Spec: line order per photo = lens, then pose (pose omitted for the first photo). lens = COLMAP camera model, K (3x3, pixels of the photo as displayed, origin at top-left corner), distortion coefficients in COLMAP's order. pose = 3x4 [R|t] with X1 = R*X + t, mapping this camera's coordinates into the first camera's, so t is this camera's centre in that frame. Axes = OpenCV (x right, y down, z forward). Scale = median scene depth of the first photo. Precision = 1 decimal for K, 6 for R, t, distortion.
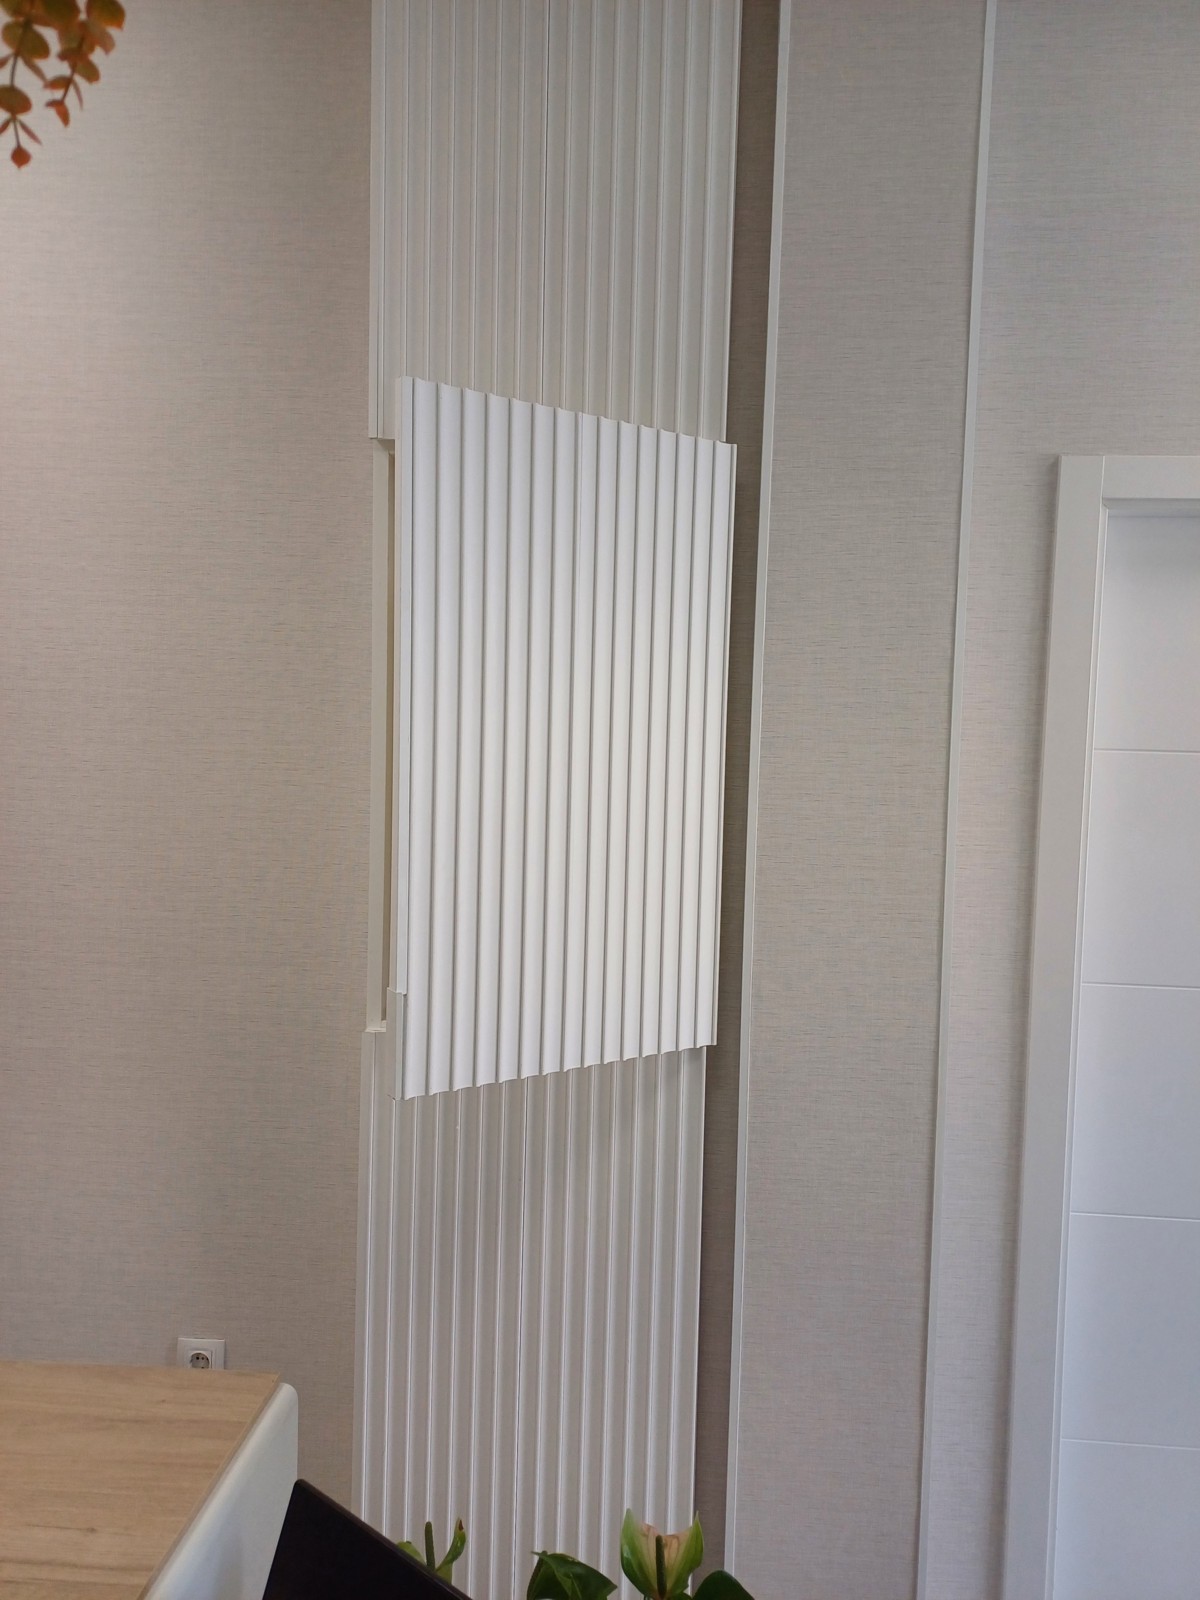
lens RADIAL K [[1186.6, 0, 600.0], [0, 1186.6, 800.0], [0, 0, 1]] dist [0.071961, -0.078944]
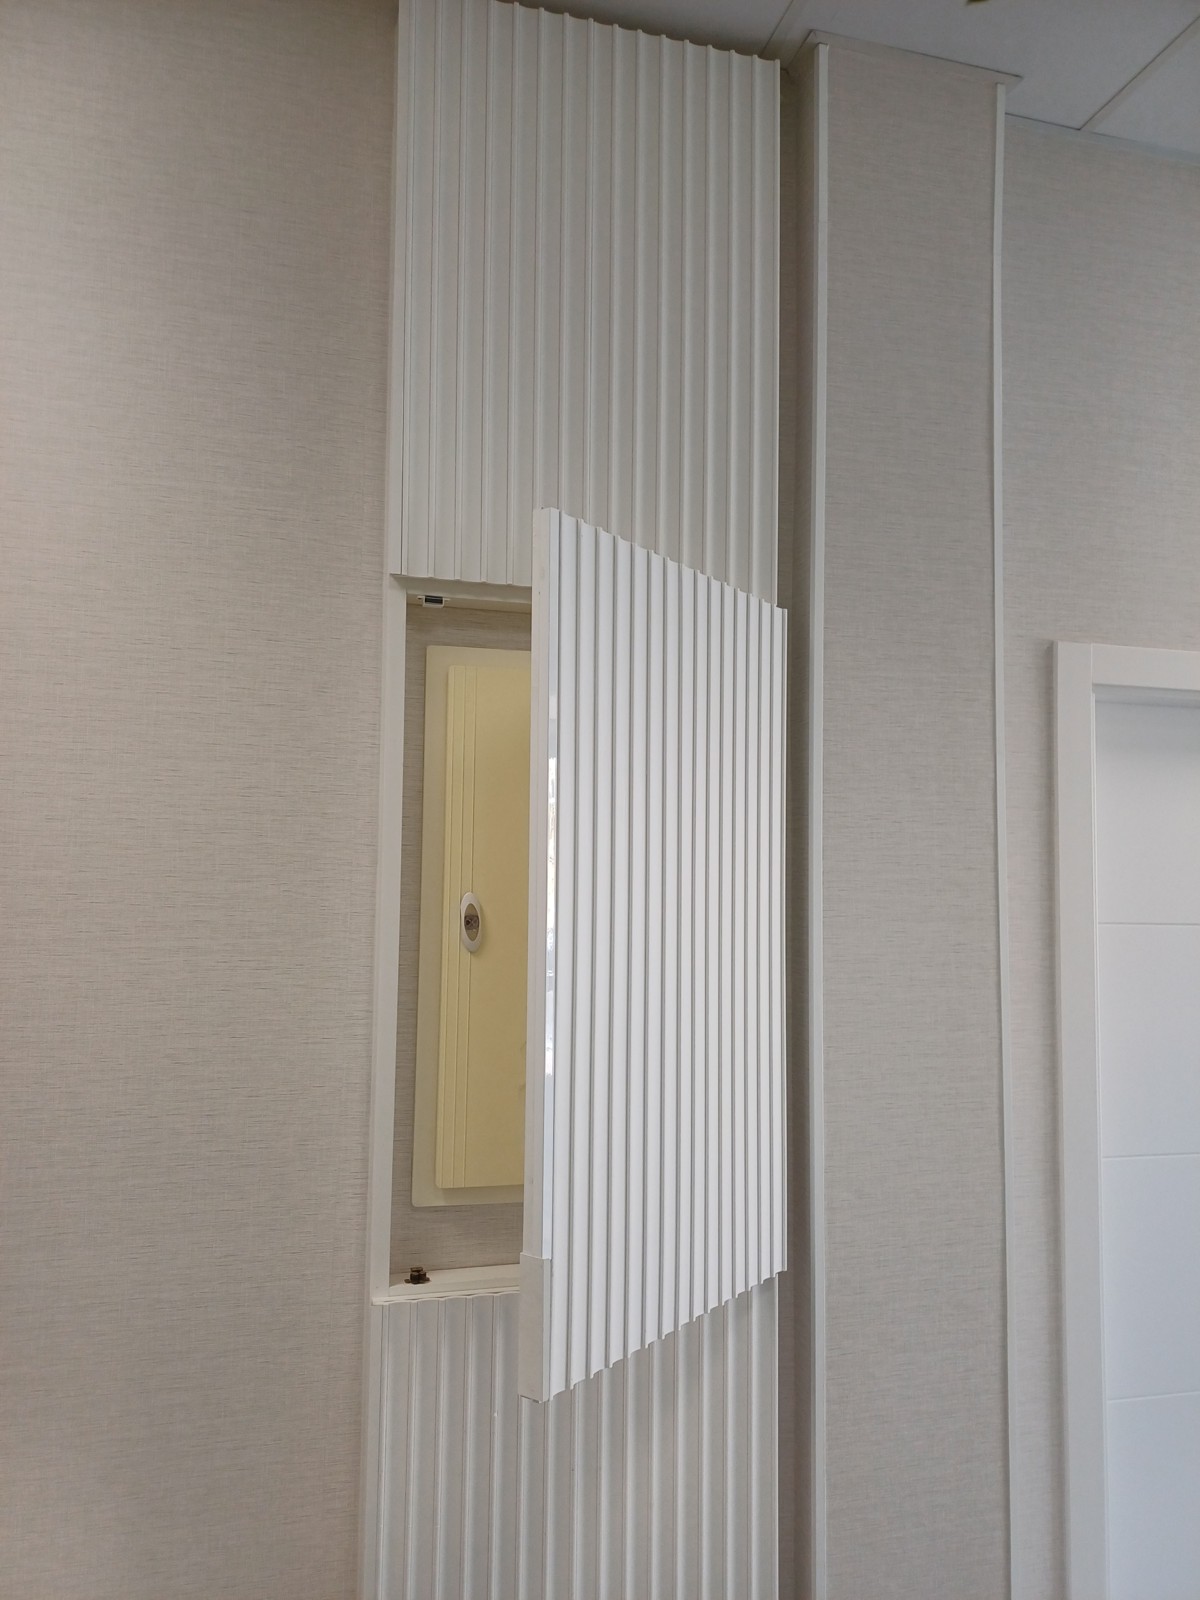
lens RADIAL K [[1175.1, 0, 595.5], [0, 1175.1, 814.5], [0, 0, 1]] dist [0.087590, -0.117116]
pose [[0.941895, 0.008177, 0.335808, -0.337283], [0.031633, 0.993102, -0.112907, -0.034012], [-0.334415, 0.116969, 0.935139, 0.188713]]
